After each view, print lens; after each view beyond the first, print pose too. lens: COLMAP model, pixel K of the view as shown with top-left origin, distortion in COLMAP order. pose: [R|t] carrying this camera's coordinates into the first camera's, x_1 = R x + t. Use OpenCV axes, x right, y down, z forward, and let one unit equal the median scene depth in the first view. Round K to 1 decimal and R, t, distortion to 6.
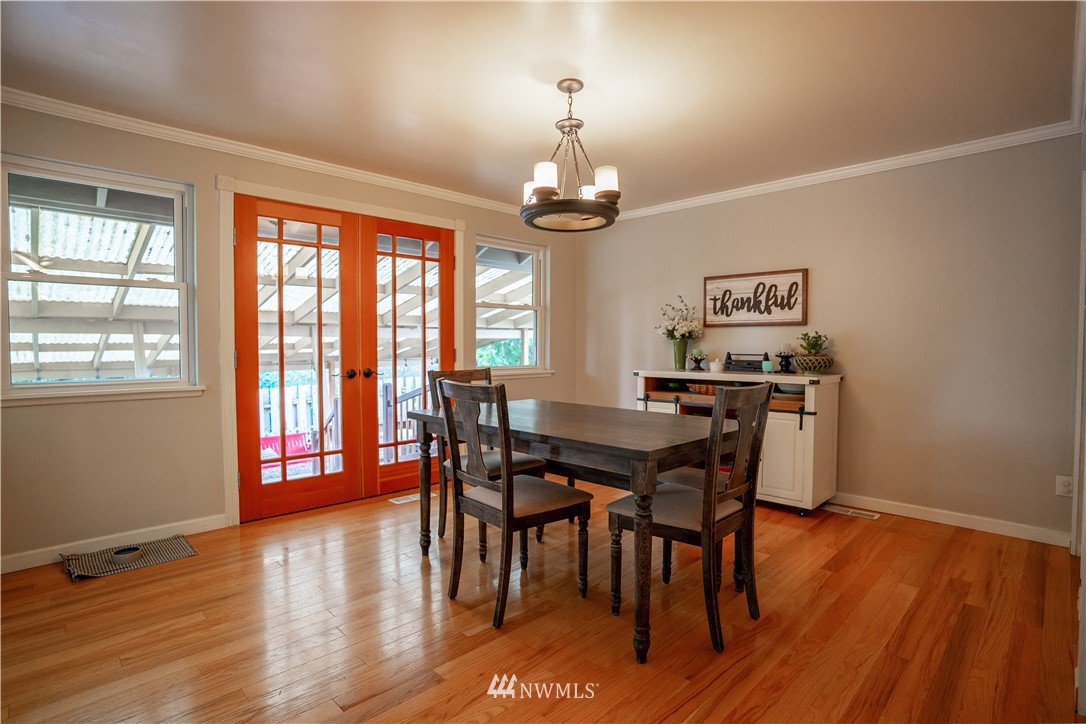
lens RADIAL K [[554.6, 0, 546.4], [0, 554.6, 361.8], [0, 0, 1]] dist [-0.022055, -0.000487]
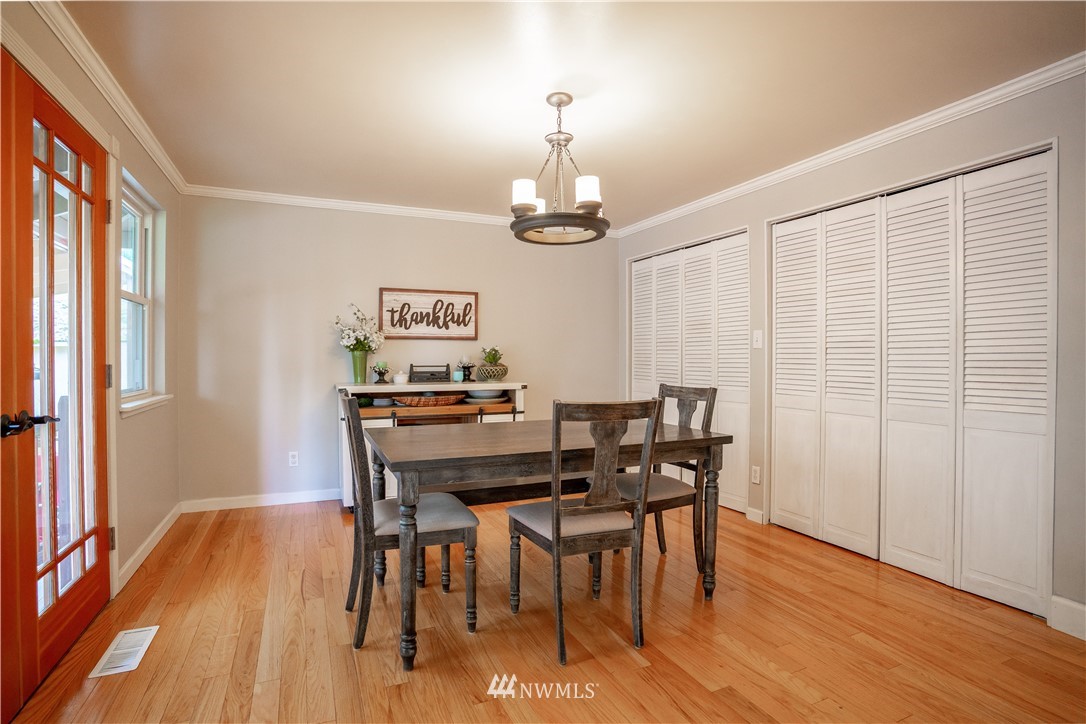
lens RADIAL K [[530.0, 0, 512.6], [0, 530.0, 366.5], [0, 0, 1]] dist [-0.029816, 0.008910]
pose [[0.412752, -0.010890, 0.910778, -0.502149], [0.030235, 0.999541, -0.001751, -0.005813], [-0.910341, 0.028260, 0.412892, 0.438904]]
